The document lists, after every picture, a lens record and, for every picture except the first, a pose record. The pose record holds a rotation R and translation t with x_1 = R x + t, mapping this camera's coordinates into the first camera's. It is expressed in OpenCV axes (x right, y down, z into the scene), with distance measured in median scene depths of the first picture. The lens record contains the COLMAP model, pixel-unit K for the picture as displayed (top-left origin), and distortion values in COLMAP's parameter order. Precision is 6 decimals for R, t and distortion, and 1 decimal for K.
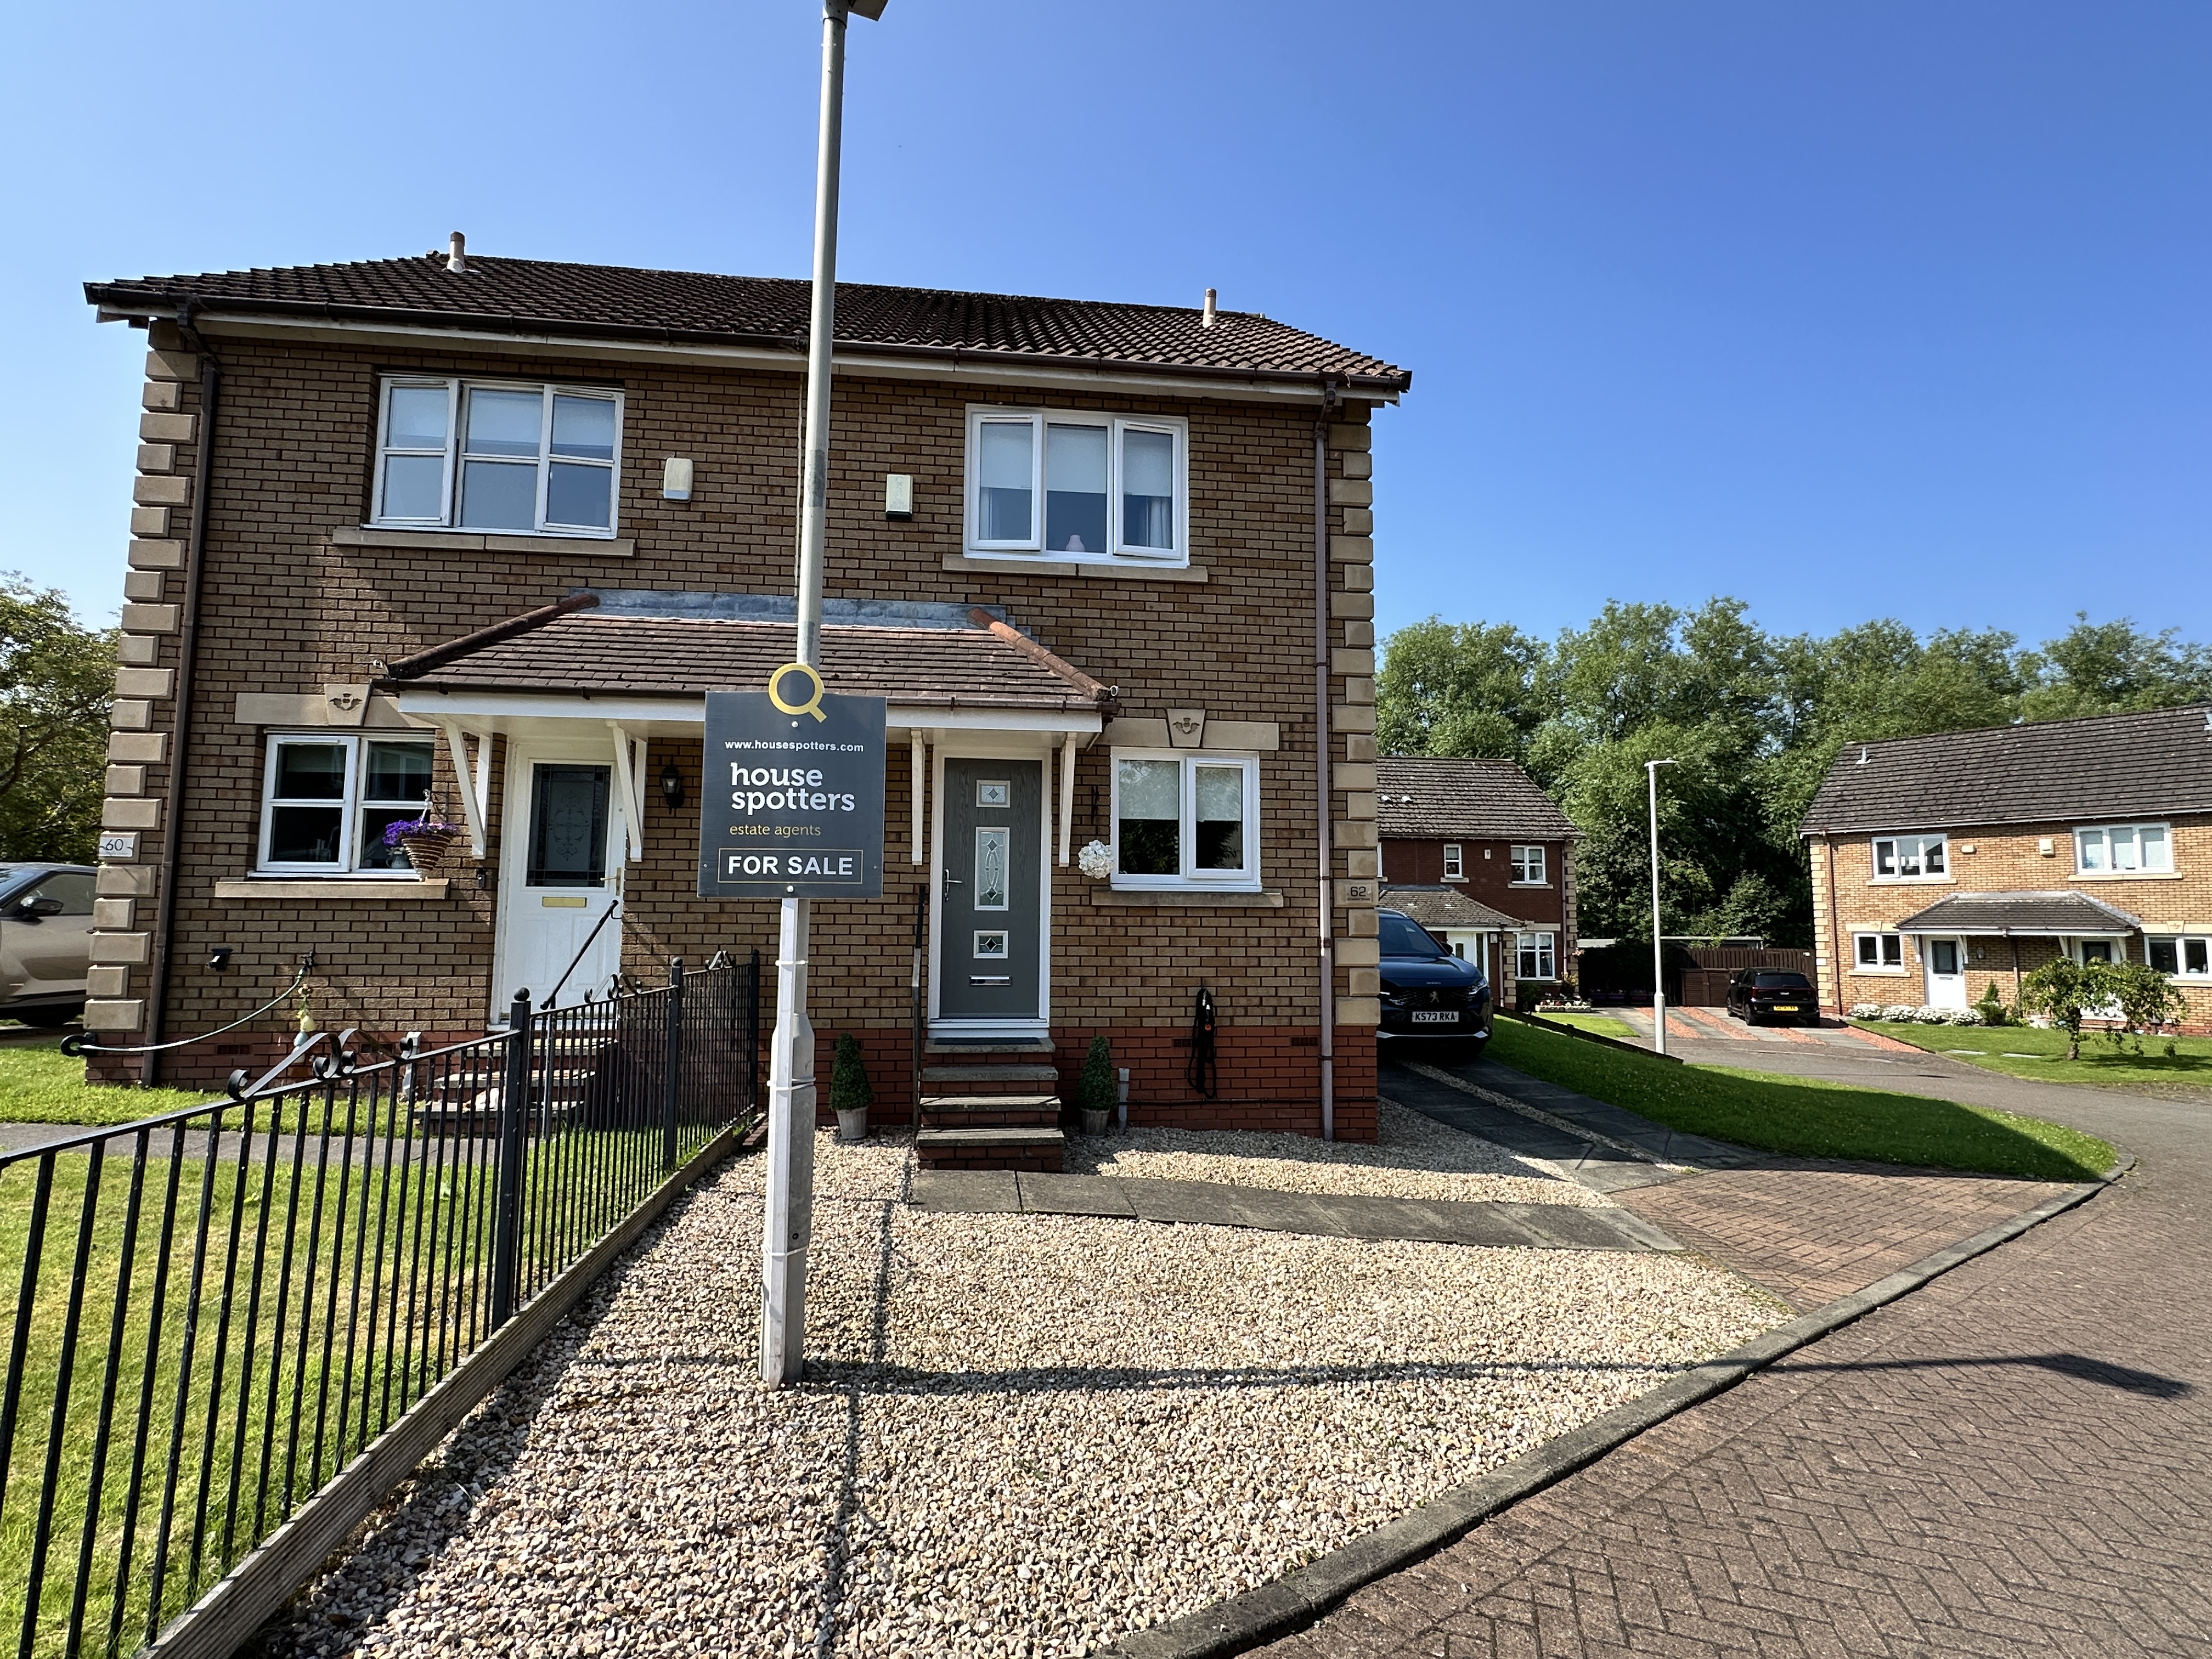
lens RADIAL K [[1078.8, 0, 1103.6], [0, 1078.8, 831.7], [0, 0, 1]] dist [-0.002202, 0.000113]
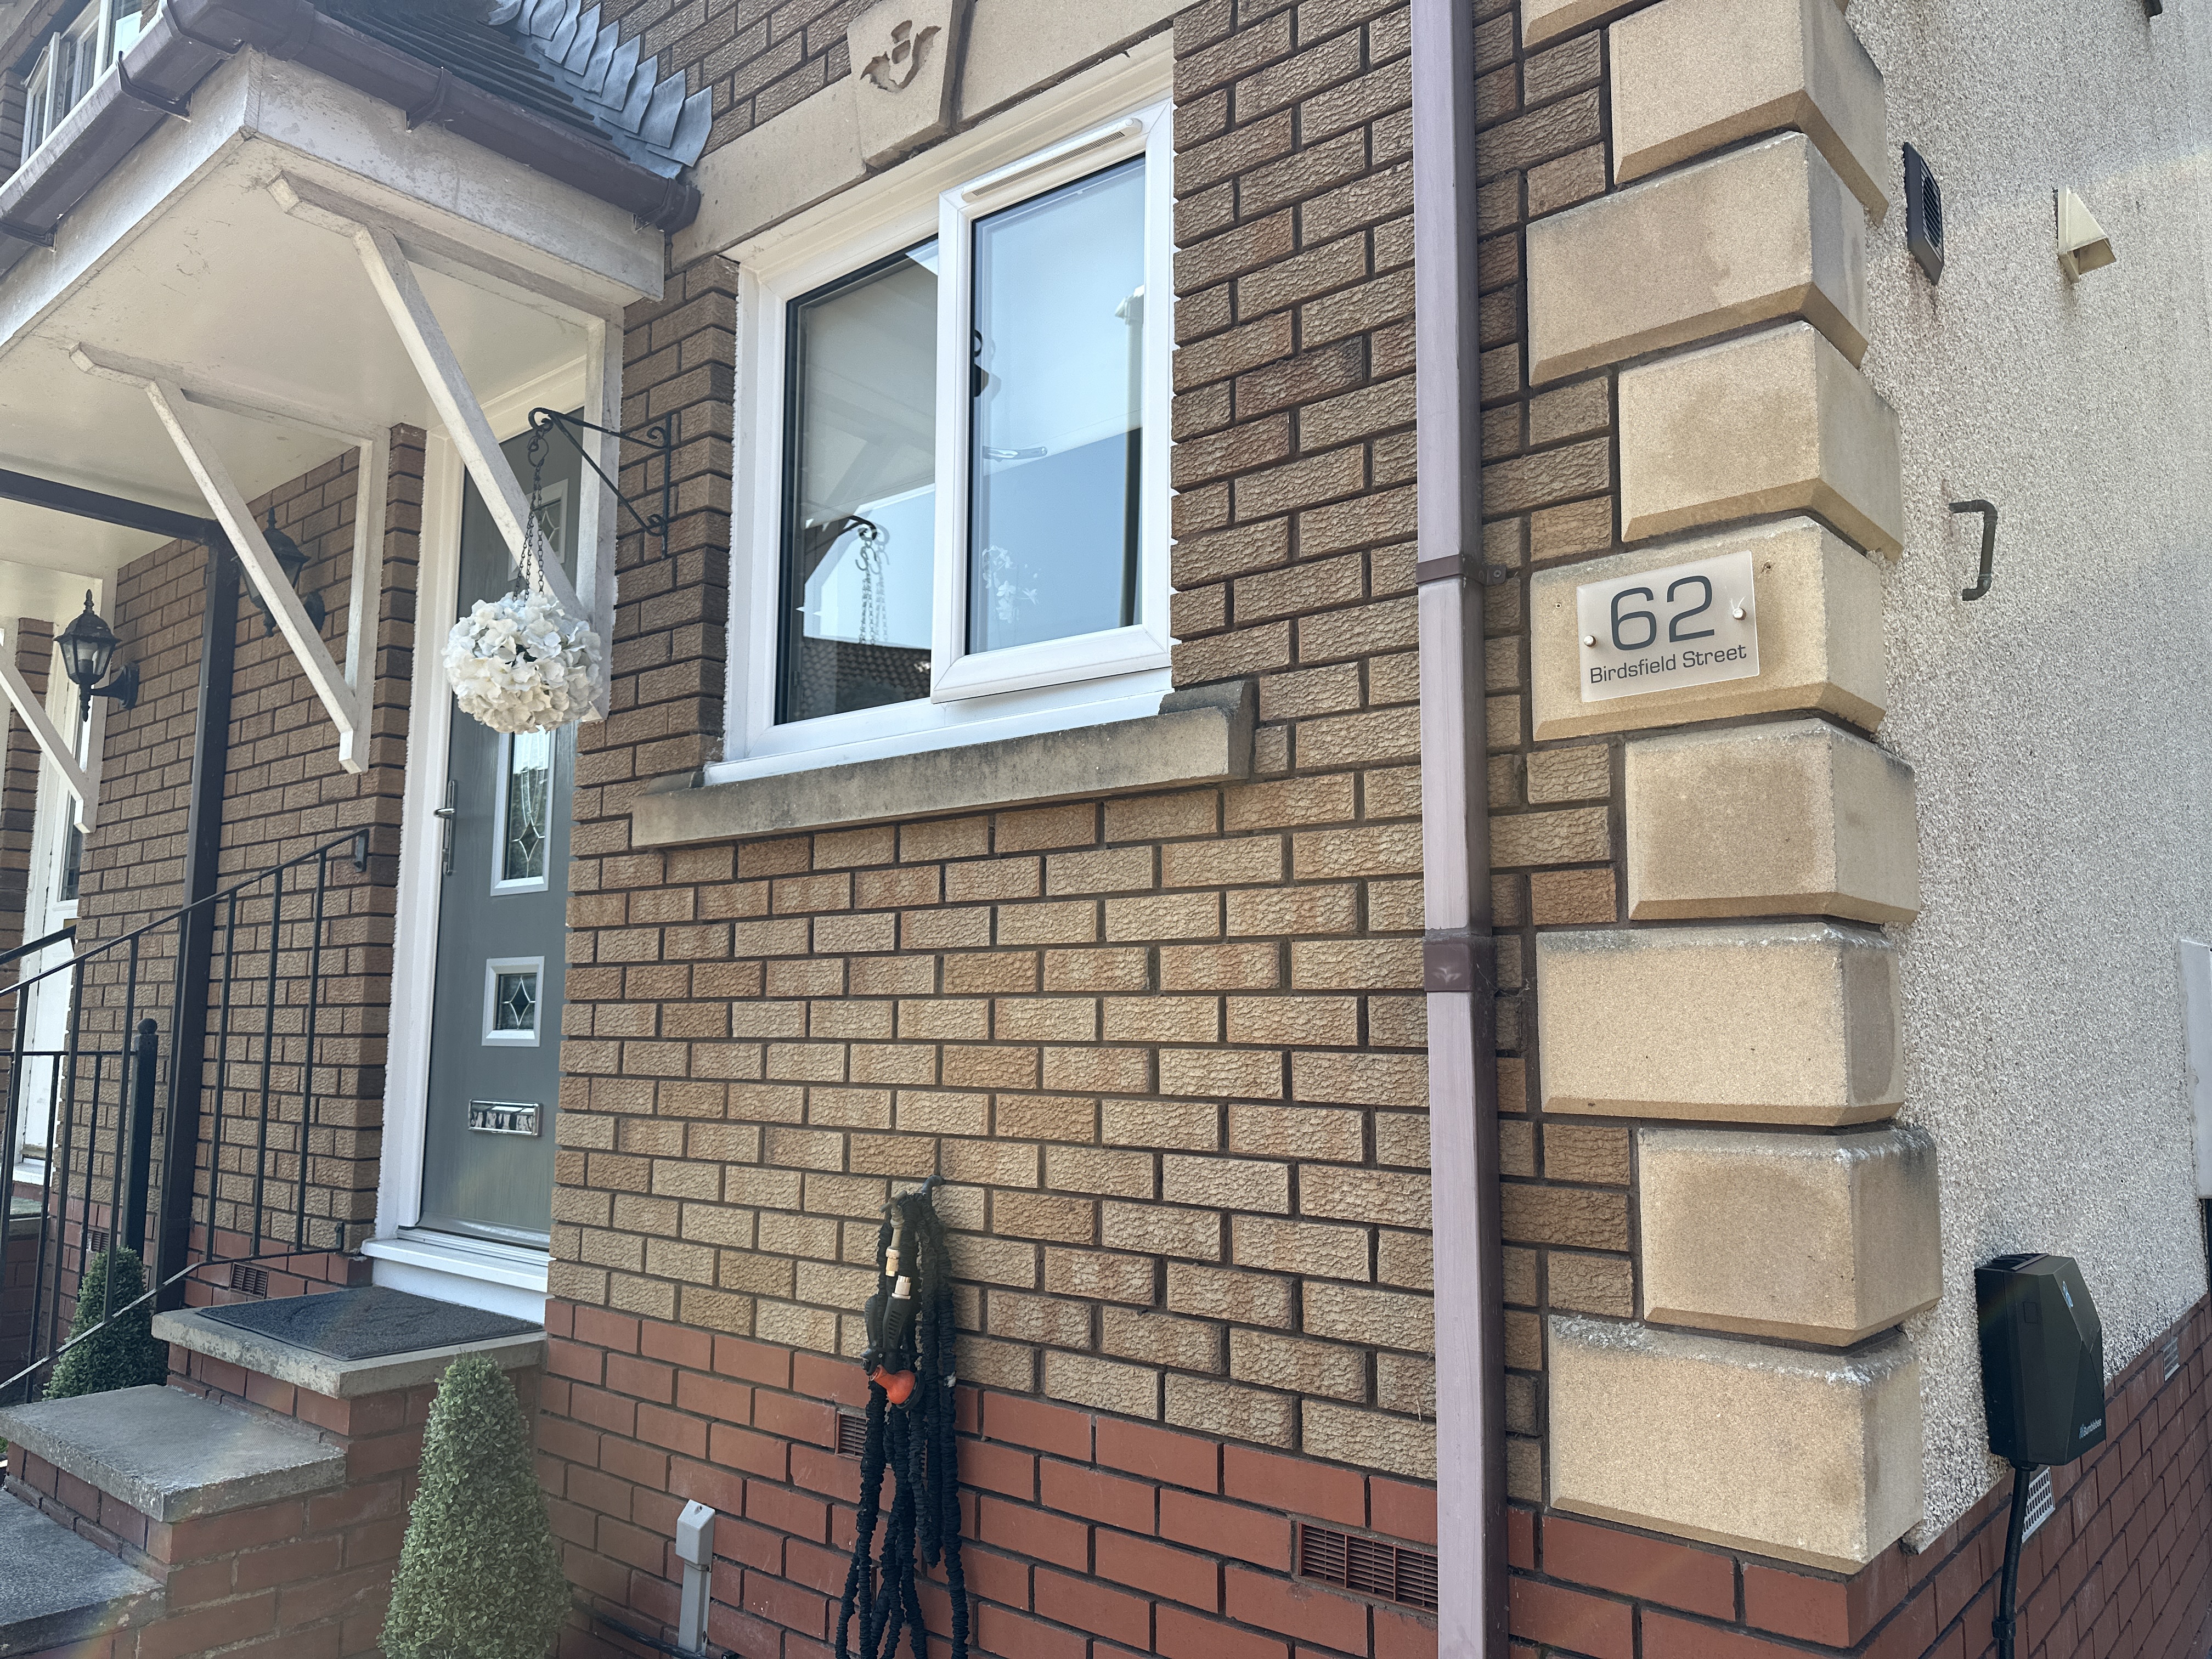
lens RADIAL K [[1558.9, 0, 1106.0], [0, 1558.9, 829.5], [0, 0, 1]] dist [0.110596, 0.000019]
pose [[0.672320, -0.093617, -0.734317, 0.348407], [0.071849, 0.995540, -0.061137, 0.094329], [0.736766, -0.011657, 0.676048, 0.807773]]
